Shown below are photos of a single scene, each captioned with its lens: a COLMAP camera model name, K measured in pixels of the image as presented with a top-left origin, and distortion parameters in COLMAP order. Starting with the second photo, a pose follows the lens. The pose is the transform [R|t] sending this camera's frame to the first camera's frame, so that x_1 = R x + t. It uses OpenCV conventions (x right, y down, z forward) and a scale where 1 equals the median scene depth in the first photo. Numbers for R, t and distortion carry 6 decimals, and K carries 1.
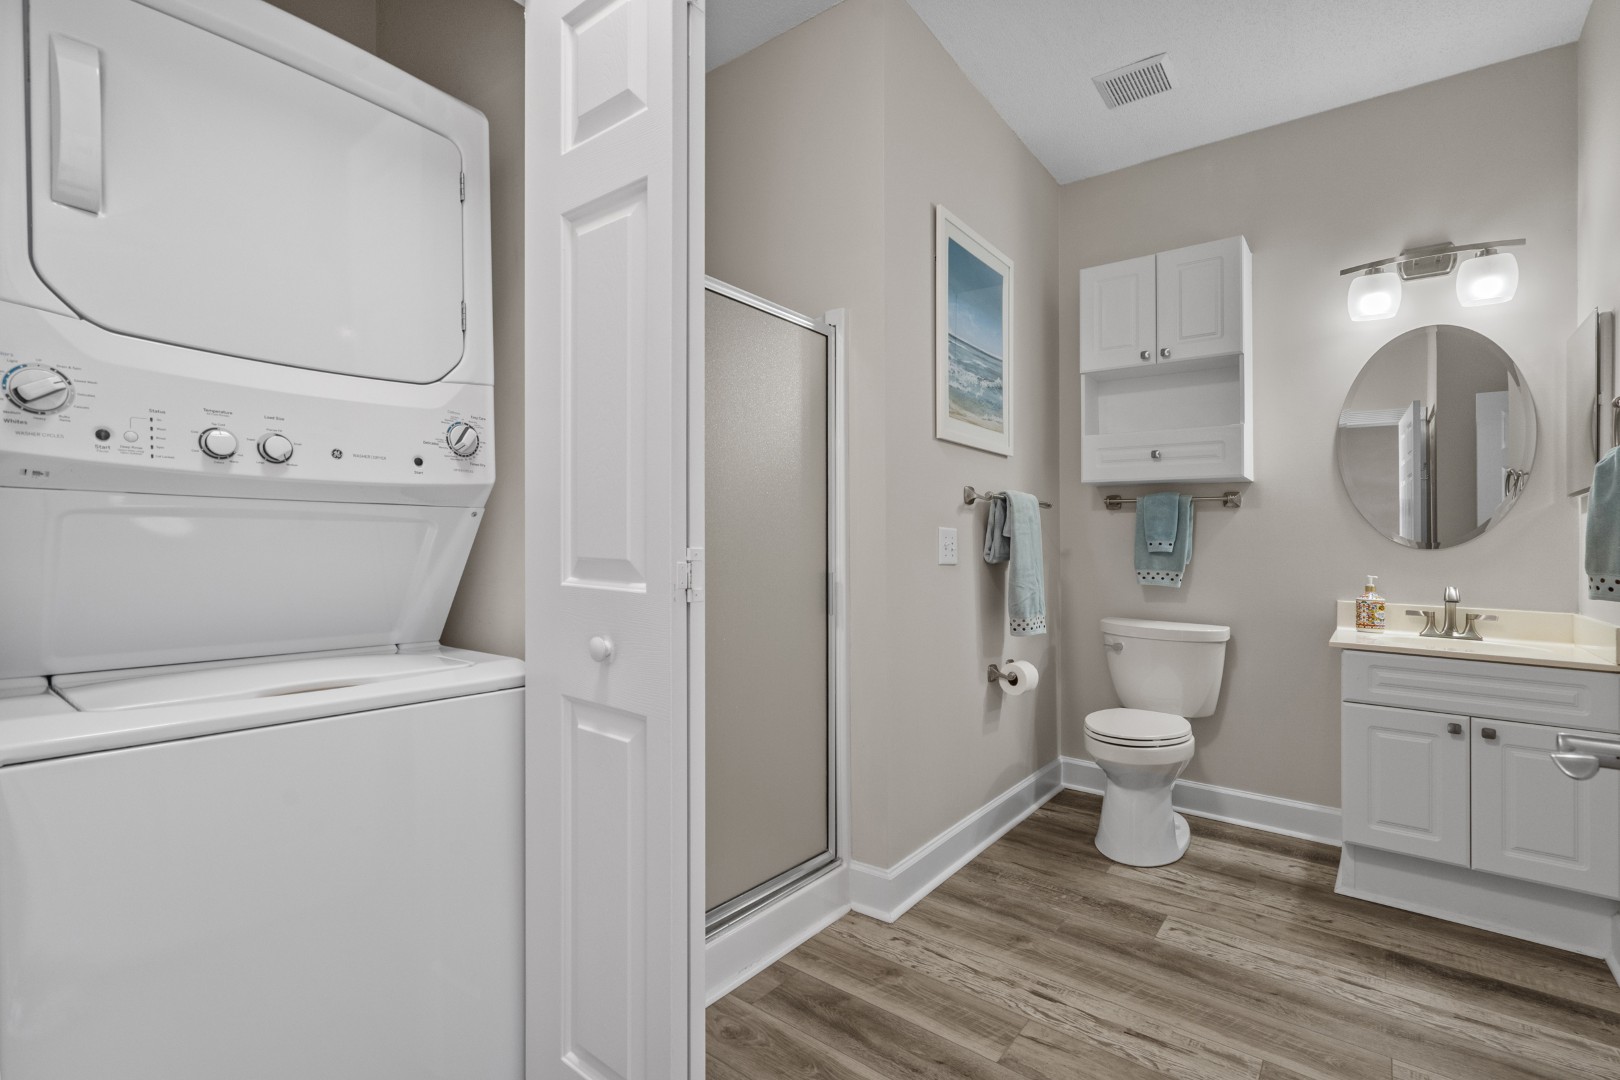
lens RADIAL K [[730.4, 0, 811.6], [0, 730.4, 542.1], [0, 0, 1]] dist [-0.004488, 0.001619]
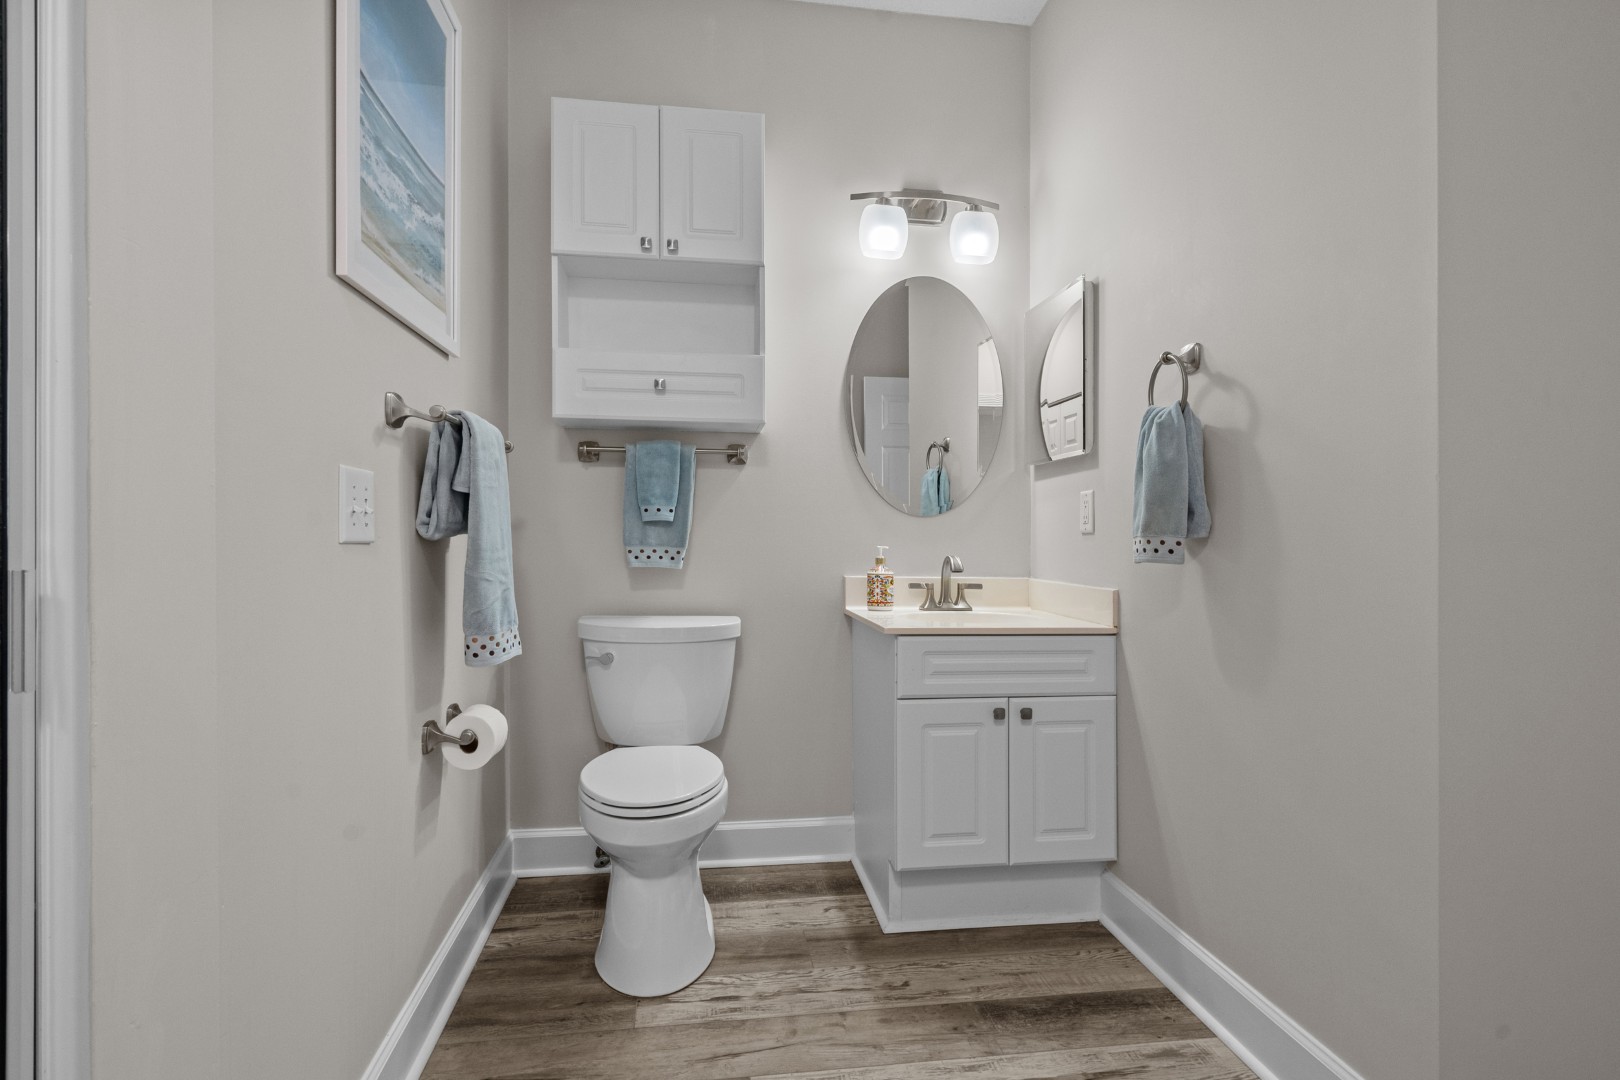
lens RADIAL K [[781.3, 0, 790.4], [0, 781.3, 519.4], [0, 0, 1]] dist [0.003882, -0.000390]
pose [[0.700175, 0.001775, 0.713969, 0.013520], [0.000556, 0.999995, -0.003031, 0.015060], [-0.713971, 0.002519, 0.700171, 0.377083]]
